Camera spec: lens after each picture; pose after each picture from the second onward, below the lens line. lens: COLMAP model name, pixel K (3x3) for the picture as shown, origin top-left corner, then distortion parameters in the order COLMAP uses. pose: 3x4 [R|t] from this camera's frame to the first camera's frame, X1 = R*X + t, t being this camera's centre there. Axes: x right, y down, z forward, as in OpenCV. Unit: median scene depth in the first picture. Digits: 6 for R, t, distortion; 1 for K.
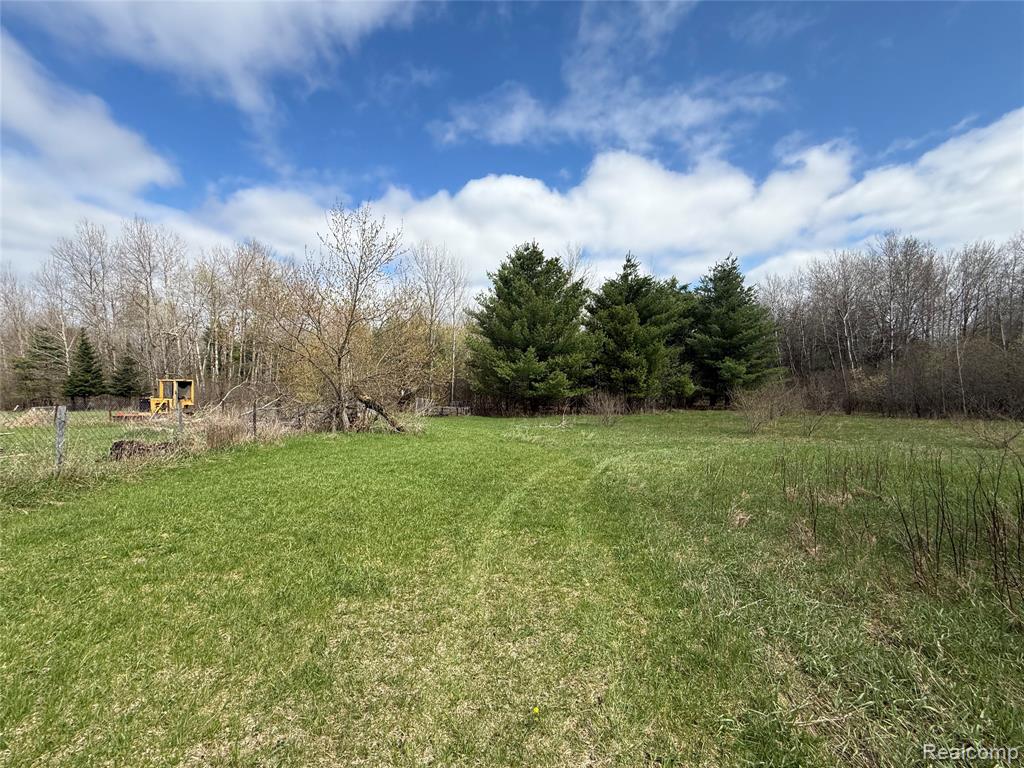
lens RADIAL K [[407.7, 0, 512.4], [0, 407.7, 387.0], [0, 0, 1]] dist [0.004476, -0.002590]
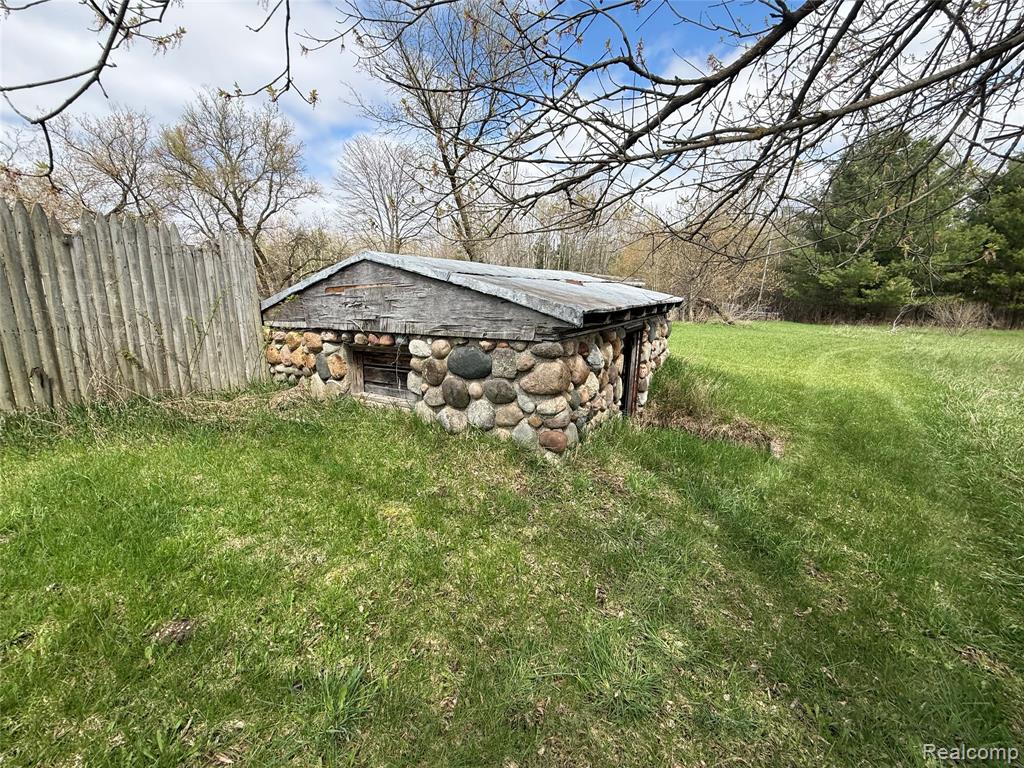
lens RADIAL K [[407.7, 0, 505.2], [0, 407.7, 388.2], [0, 0, 1]] dist [0.004476, -0.002590]
pose [[0.791708, 0.147365, -0.592859, -0.012982], [-0.009197, 0.973234, 0.229631, 0.002759], [0.610830, -0.176348, 0.771873, -0.298564]]
